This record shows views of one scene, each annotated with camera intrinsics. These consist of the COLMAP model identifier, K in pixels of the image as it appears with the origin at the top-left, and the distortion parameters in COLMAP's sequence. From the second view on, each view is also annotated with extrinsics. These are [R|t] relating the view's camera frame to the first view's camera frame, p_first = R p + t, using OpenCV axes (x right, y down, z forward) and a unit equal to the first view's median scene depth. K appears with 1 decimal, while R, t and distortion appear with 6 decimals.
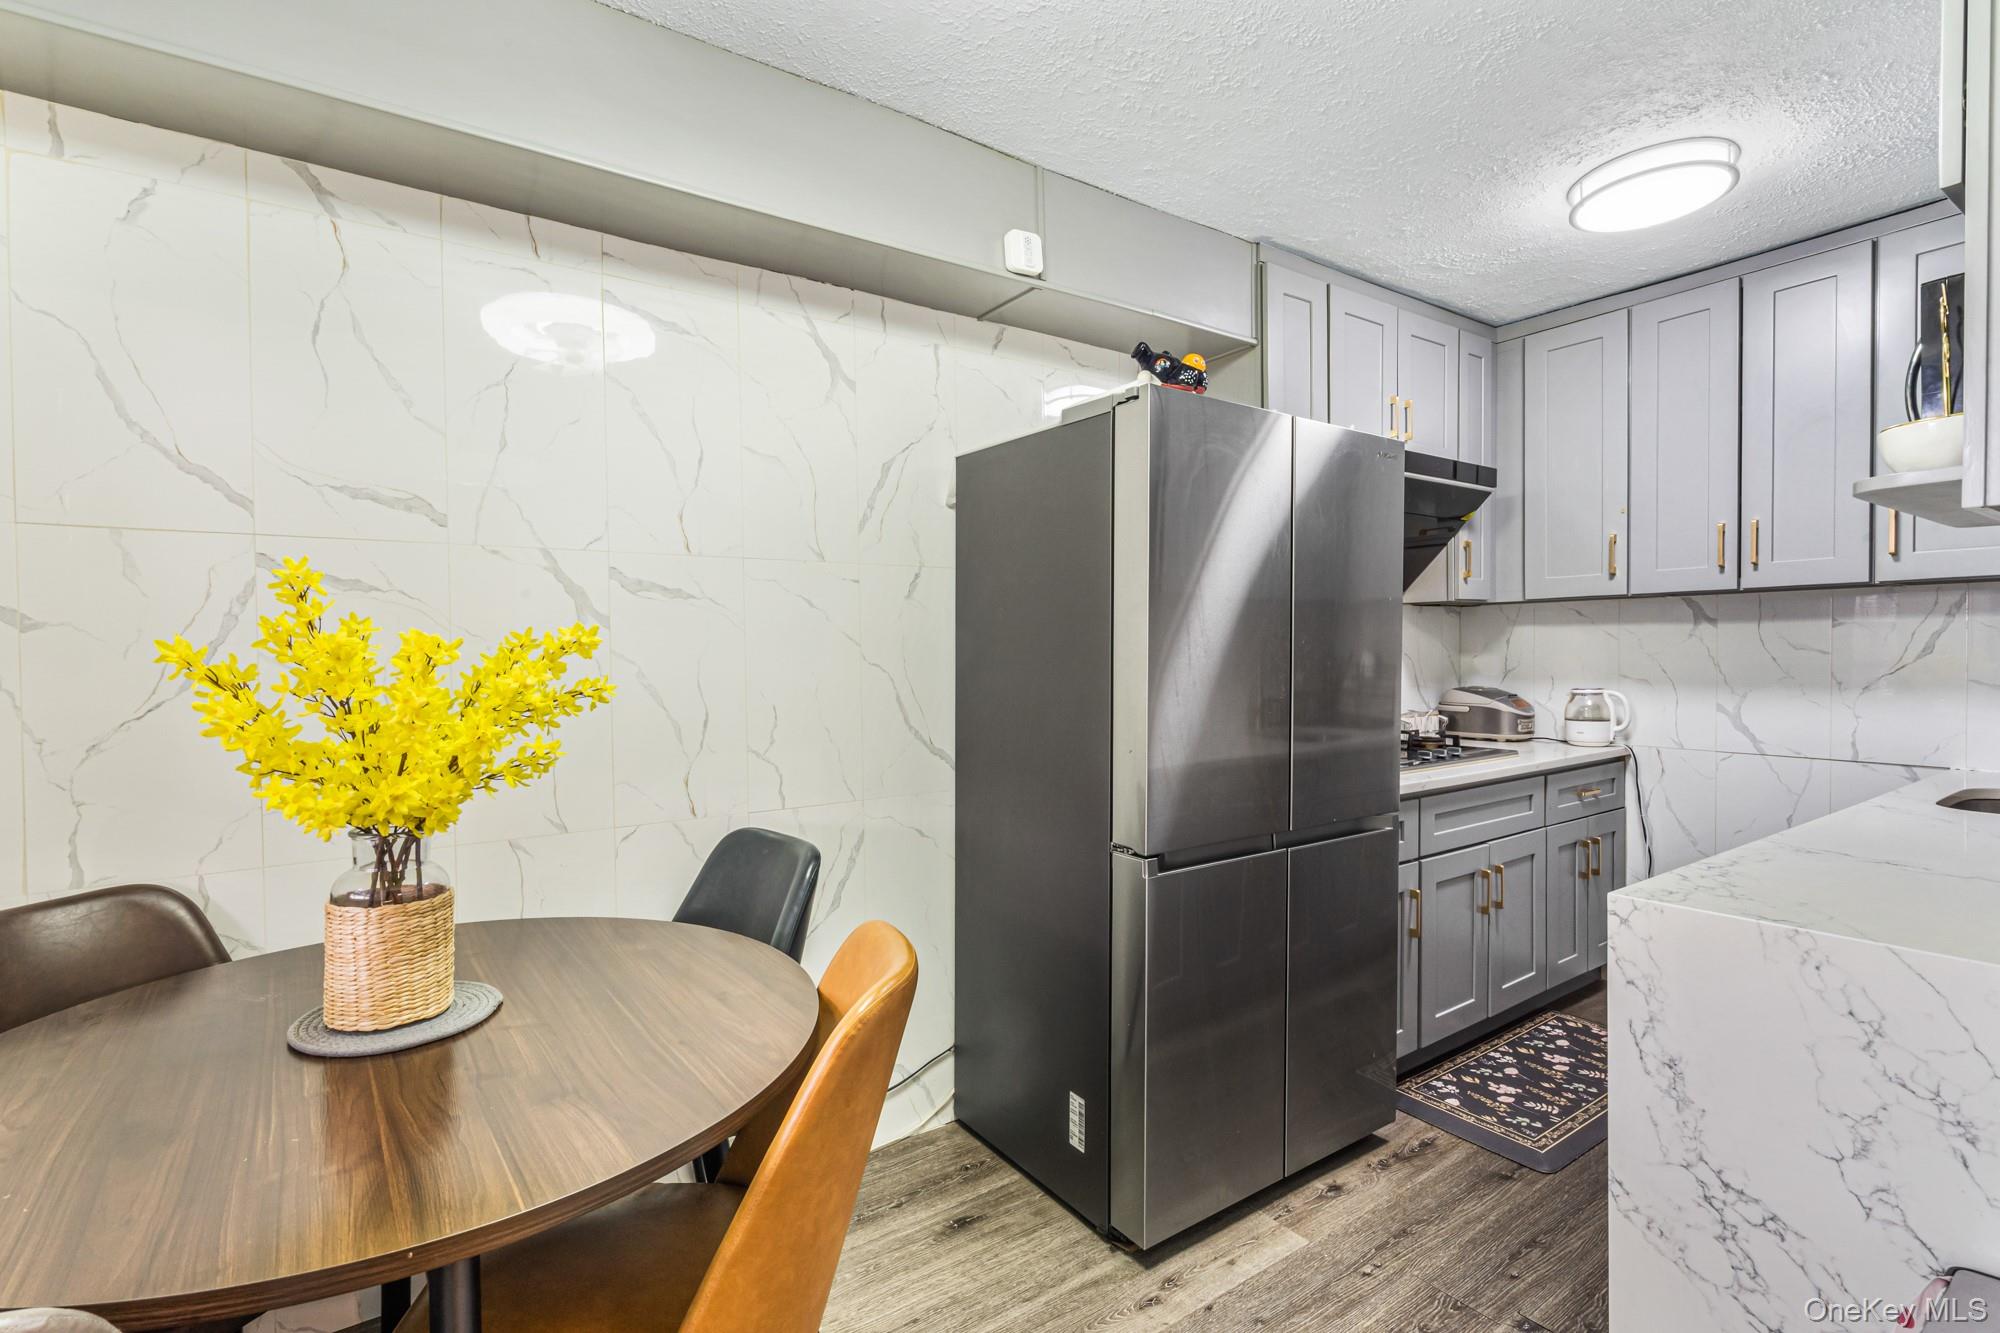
lens RADIAL K [[906.0, 0, 991.7], [0, 906.0, 666.2], [0, 0, 1]] dist [0.000803, 0.001351]
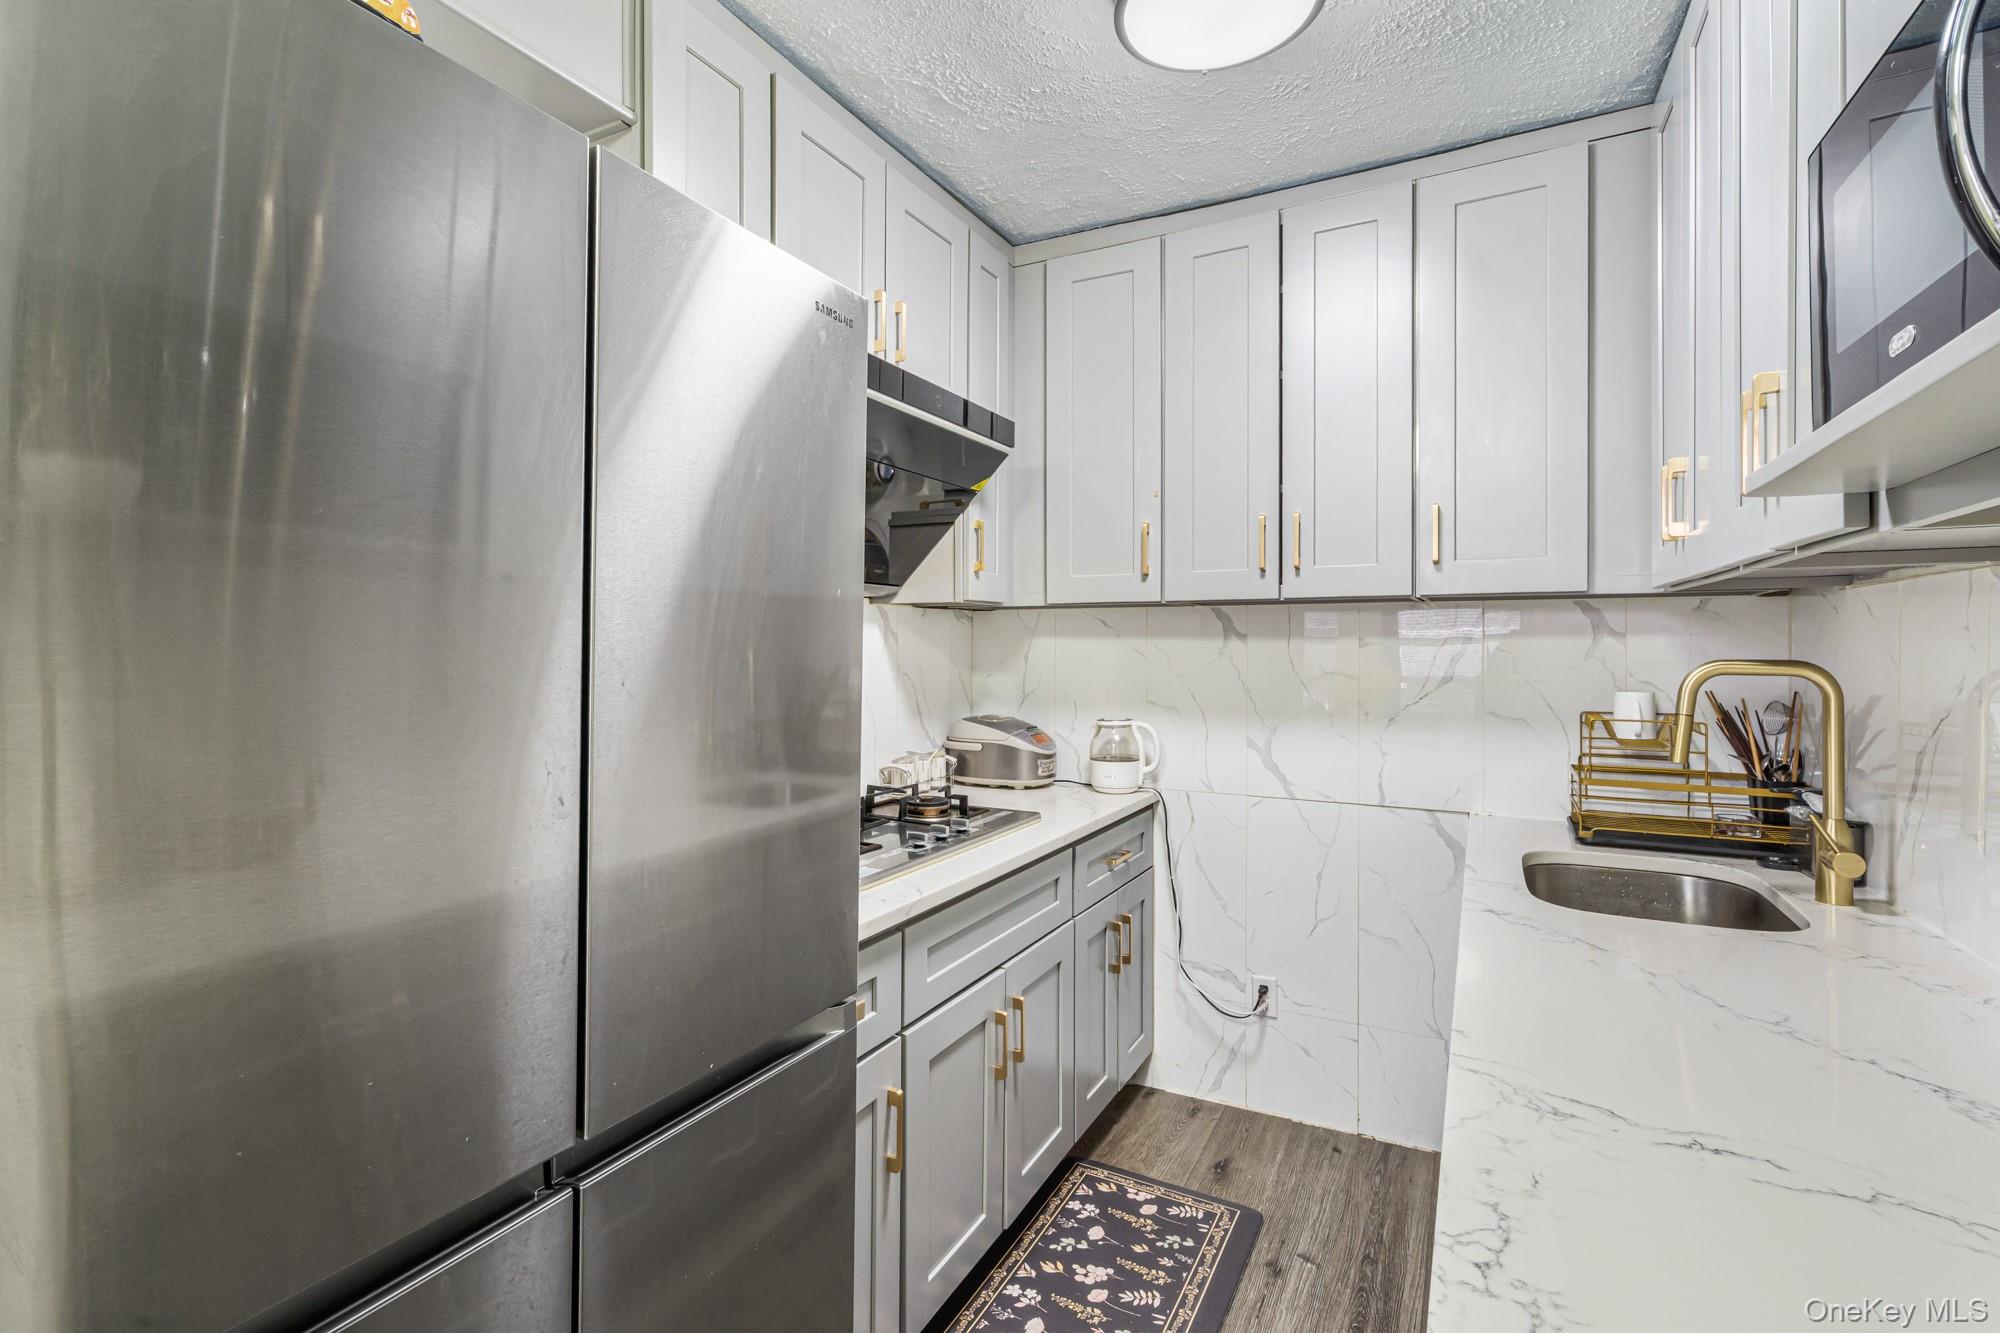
lens RADIAL K [[906.0, 0, 1009.6], [0, 906.0, 641.0], [0, 0, 1]] dist [0.000803, 0.001351]
pose [[0.873976, 0.012478, 0.485809, 0.203687], [-0.000748, 0.999704, -0.024331, -0.025182], [-0.485968, 0.020901, 0.873726, 0.372335]]
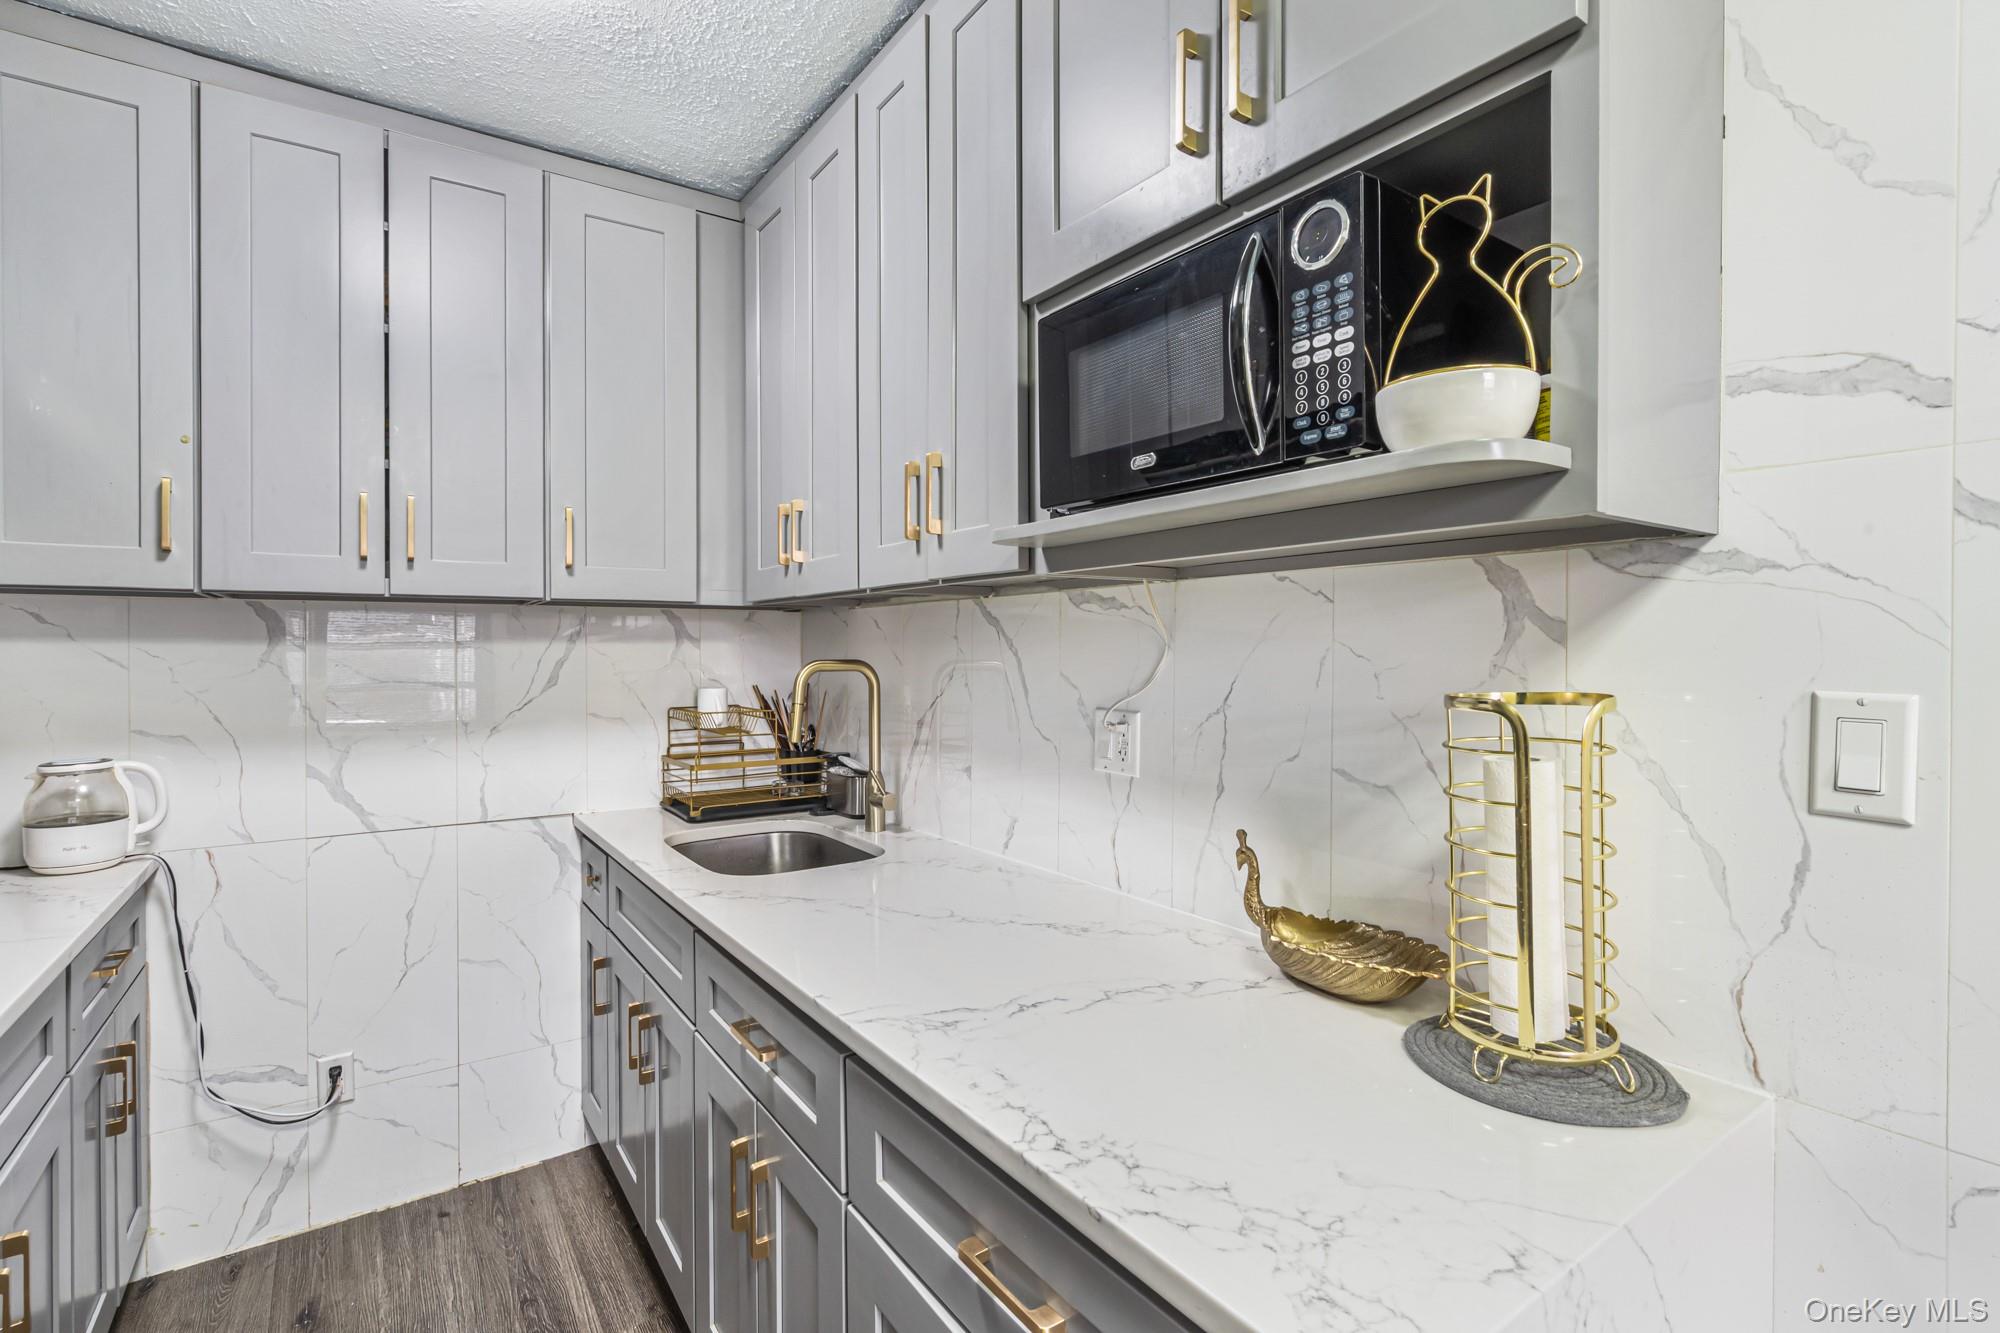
lens RADIAL K [[906.0, 0, 917.3], [0, 906.0, 650.6], [0, 0, 1]] dist [0.000803, 0.001351]
pose [[0.017925, 0.008169, 0.999806, 0.144951], [0.019432, 0.999775, -0.008517, -0.027106], [-0.999650, 0.019581, 0.017762, 0.527276]]
